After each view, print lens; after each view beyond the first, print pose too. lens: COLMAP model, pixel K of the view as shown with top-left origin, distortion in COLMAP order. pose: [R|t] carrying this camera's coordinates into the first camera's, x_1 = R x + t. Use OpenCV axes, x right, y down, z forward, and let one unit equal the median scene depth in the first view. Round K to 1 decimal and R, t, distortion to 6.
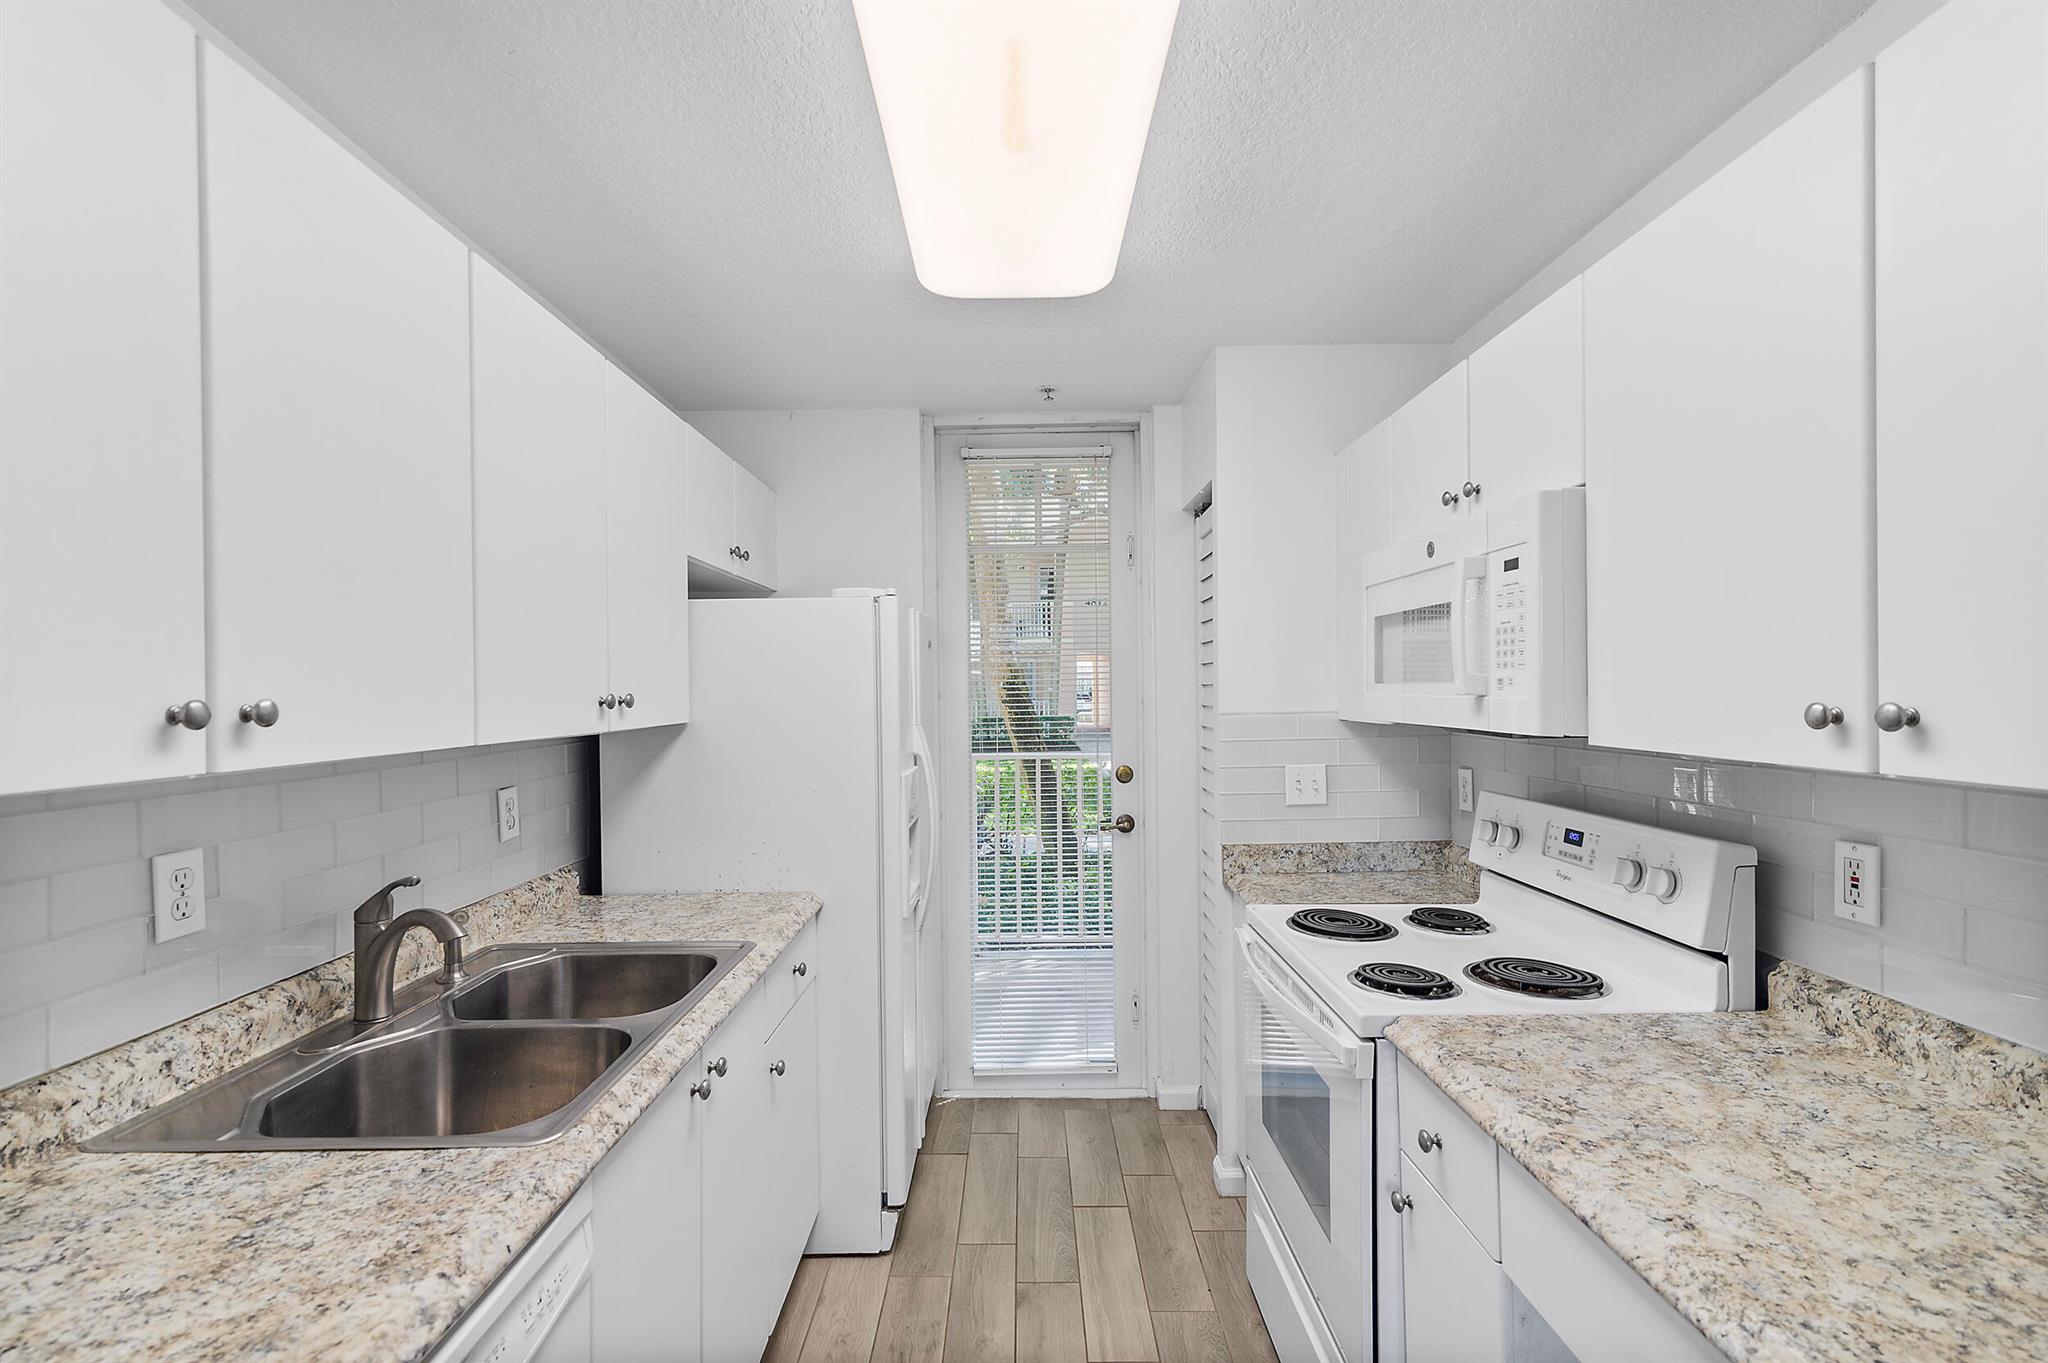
lens RADIAL K [[928.4, 0, 1021.8], [0, 928.4, 690.5], [0, 0, 1]] dist [0.020866, -0.002508]
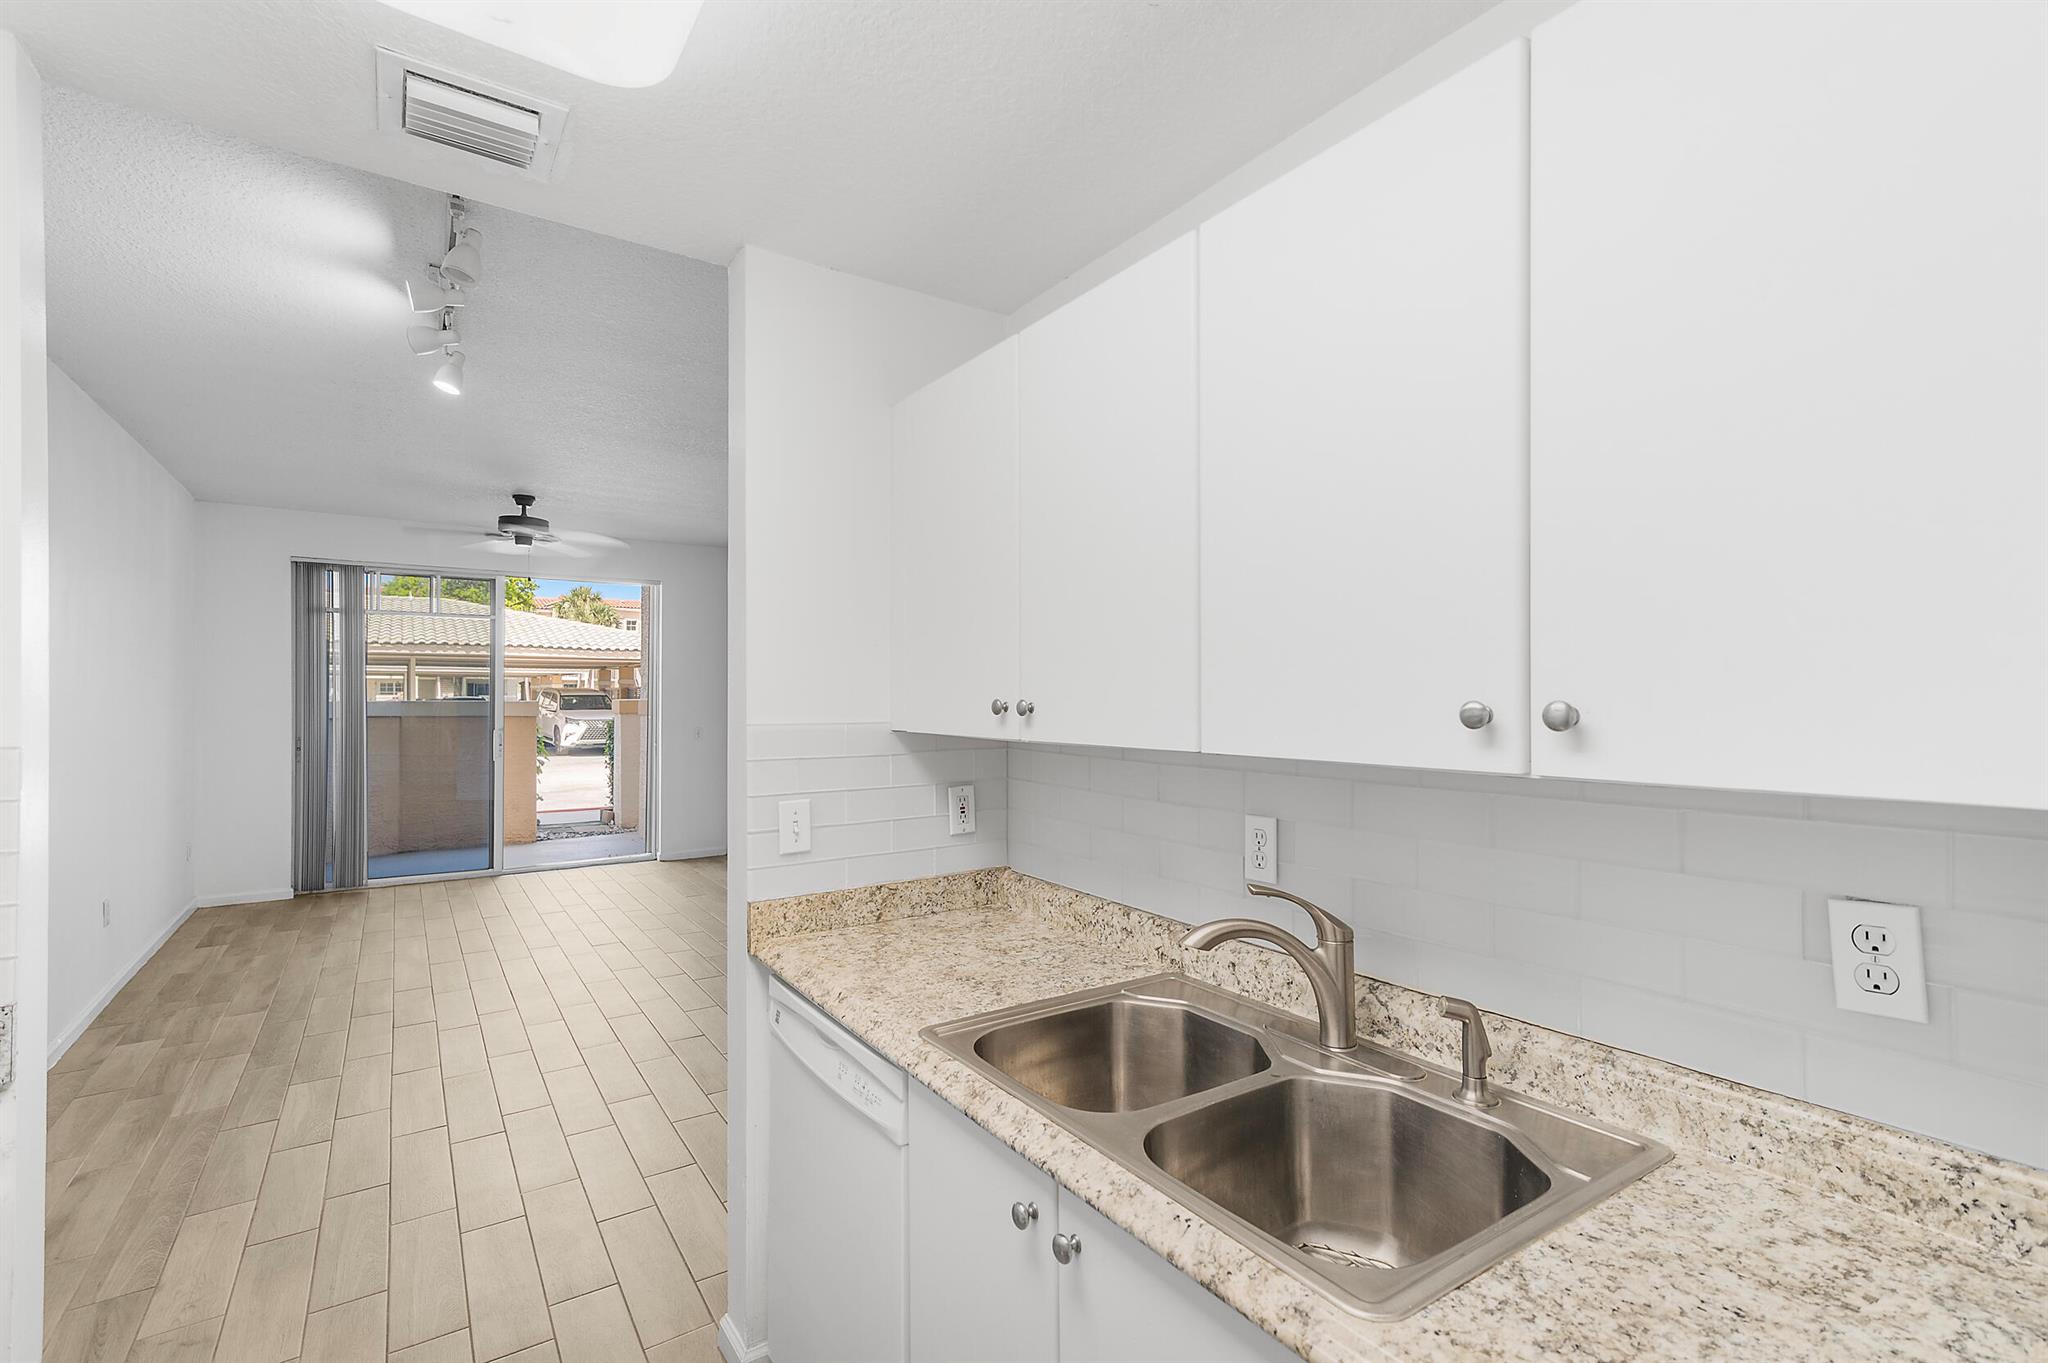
lens RADIAL K [[928.4, 0, 1021.8], [0, 928.4, 690.5], [0, 0, 1]] dist [0.020866, -0.002508]
pose [[-0.830876, 0.005197, -0.556434, 0.082750], [0.006370, 0.999980, -0.000172, -0.004235], [0.556421, -0.003687, -0.830892, 1.600930]]
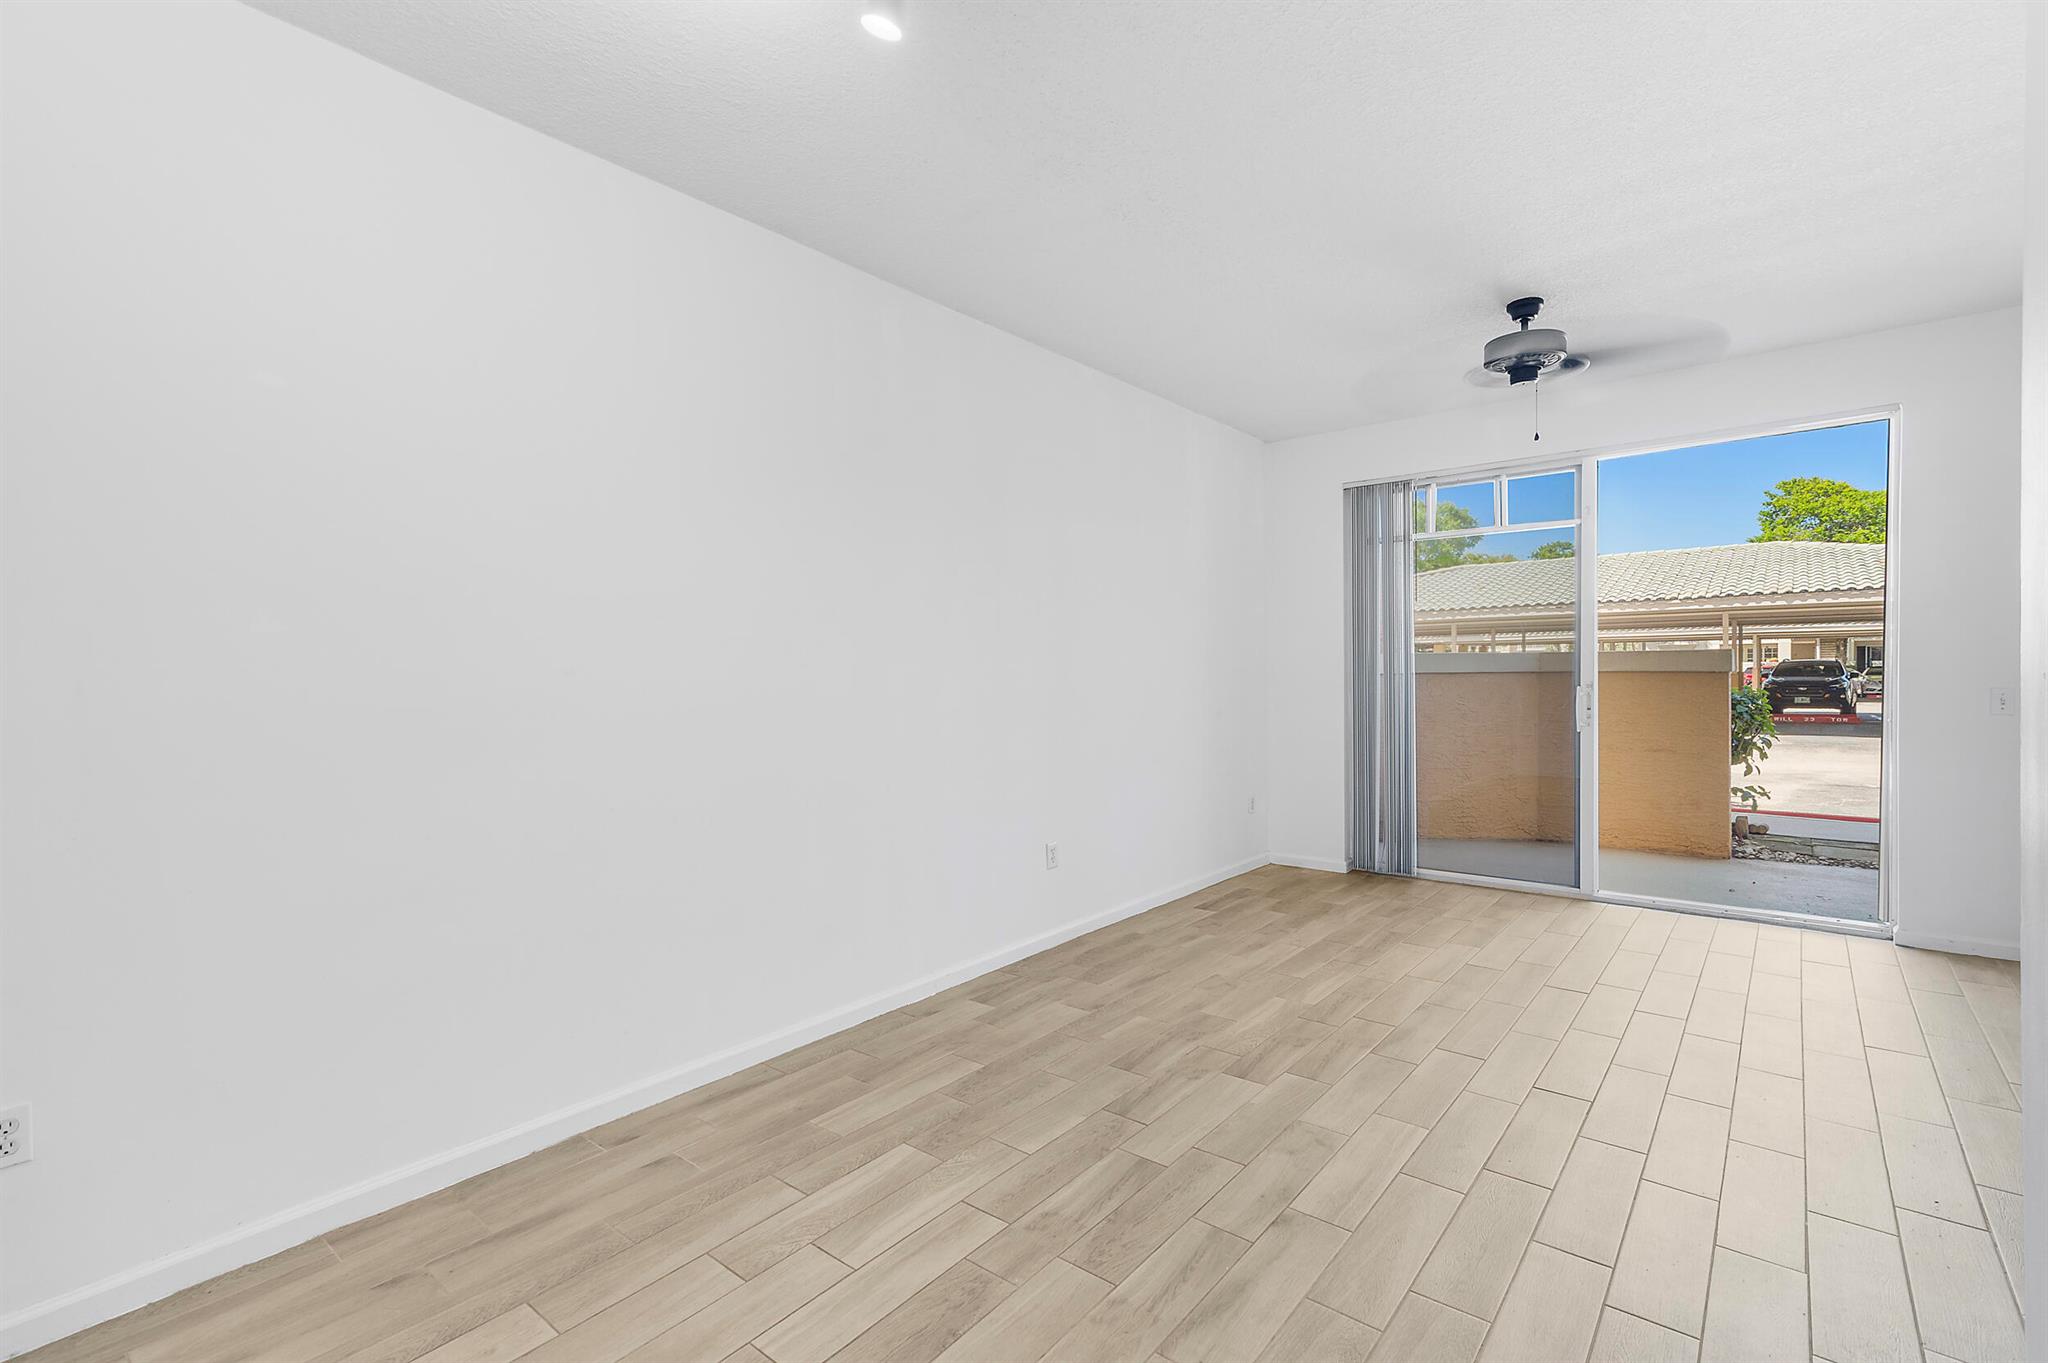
lens RADIAL K [[928.4, 0, 1021.8], [0, 928.4, 690.5], [0, 0, 1]] dist [0.020866, -0.002508]
pose [[-0.772453, 0.002843, 0.635065, -0.946302], [0.016501, 0.999742, 0.015595, 0.114893], [-0.634857, 0.022525, -0.772301, -0.185960]]
